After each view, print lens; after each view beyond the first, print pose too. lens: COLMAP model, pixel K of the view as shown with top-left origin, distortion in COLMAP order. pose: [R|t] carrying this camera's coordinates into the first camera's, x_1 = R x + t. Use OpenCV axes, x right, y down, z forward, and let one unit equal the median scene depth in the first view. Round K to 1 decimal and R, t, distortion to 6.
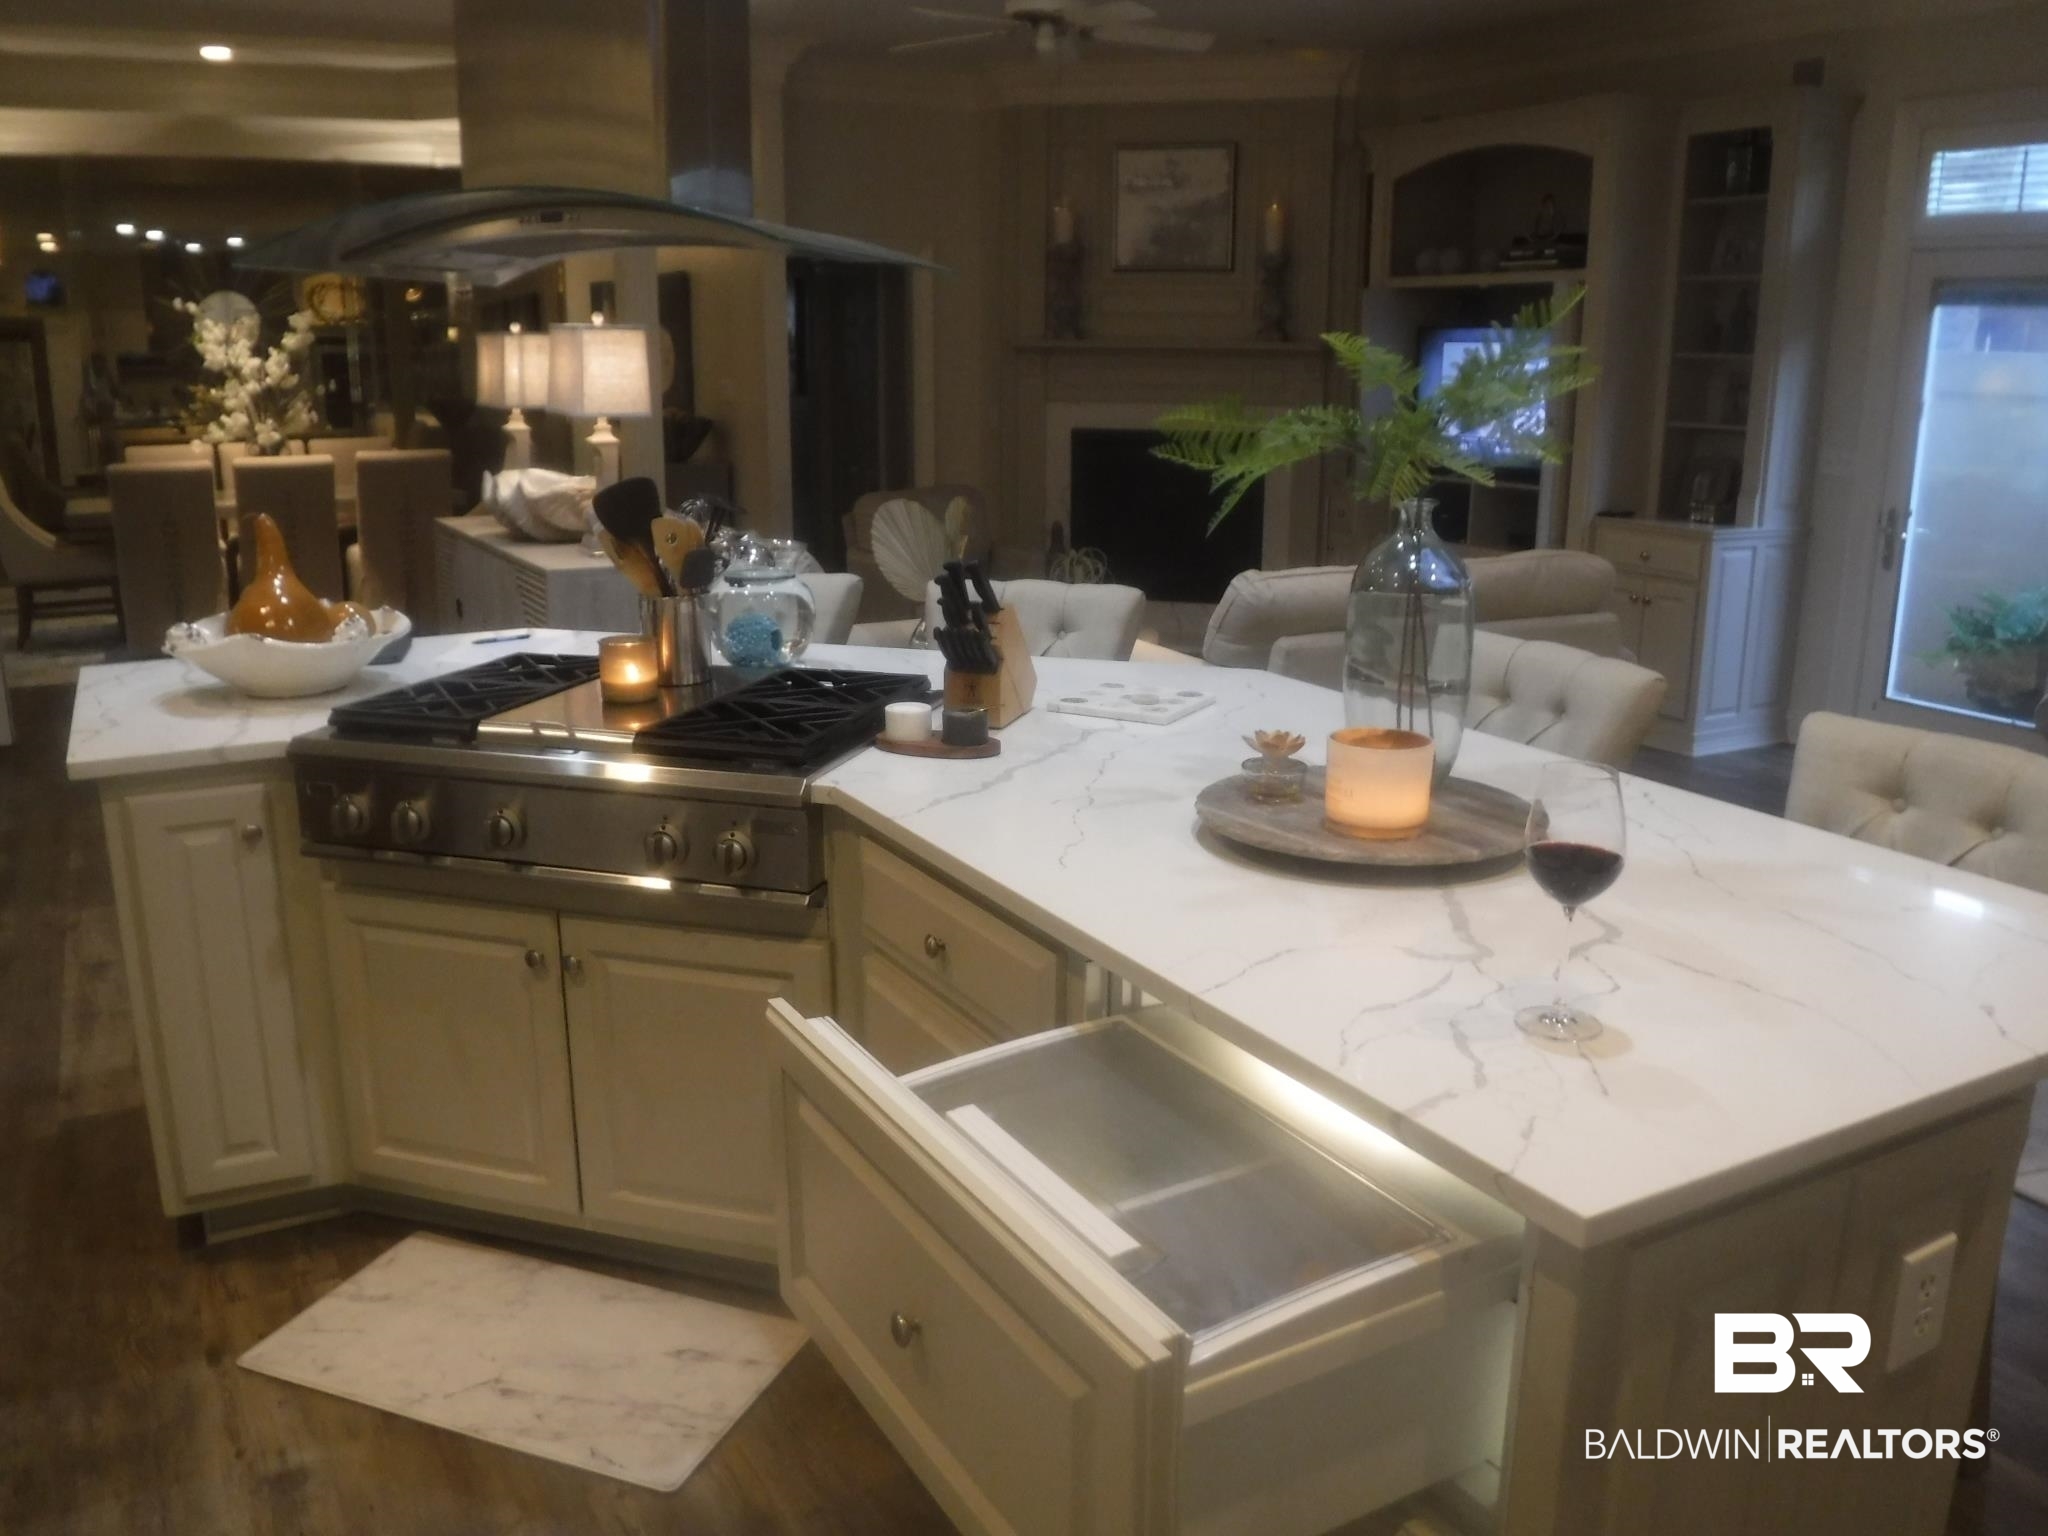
lens RADIAL K [[1671.8, 0, 1021.8], [0, 1671.8, 777.7], [0, 0, 1]] dist [-0.117168, 0.056393]
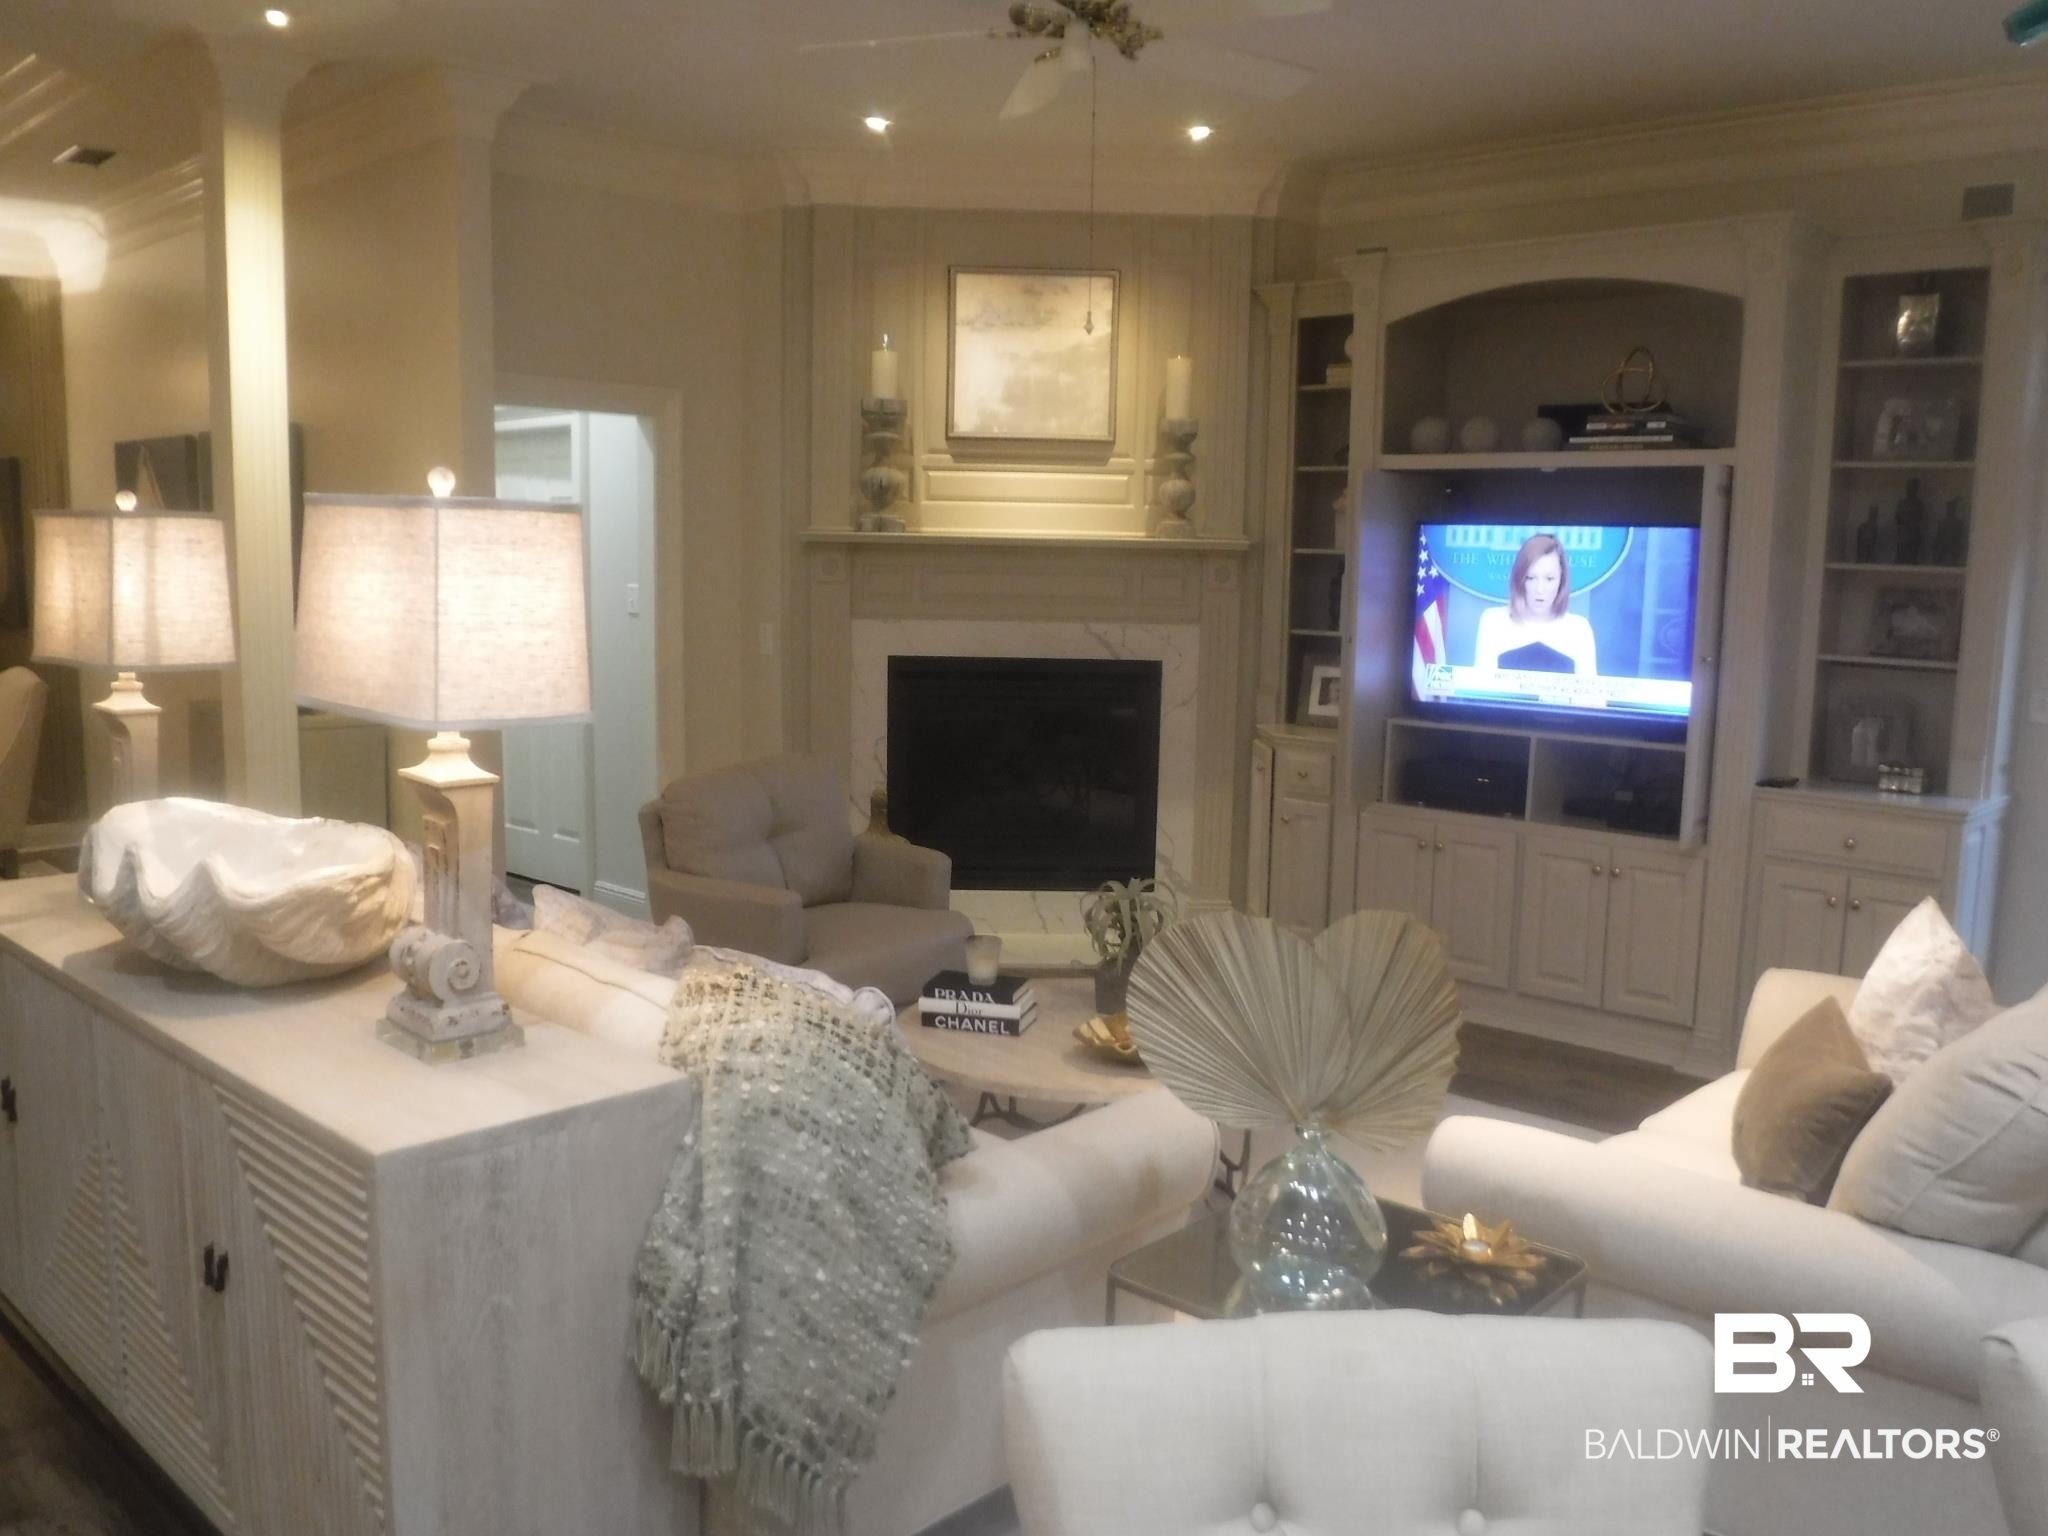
lens RADIAL K [[1671.8, 0, 1021.8], [0, 1671.8, 777.7], [0, 0, 1]] dist [-0.117168, 0.056393]
pose [[0.951224, -0.030080, 0.307033, -0.182904], [0.063097, 0.993167, -0.098178, -0.115411], [-0.301981, 0.112762, 0.946621, 0.426454]]
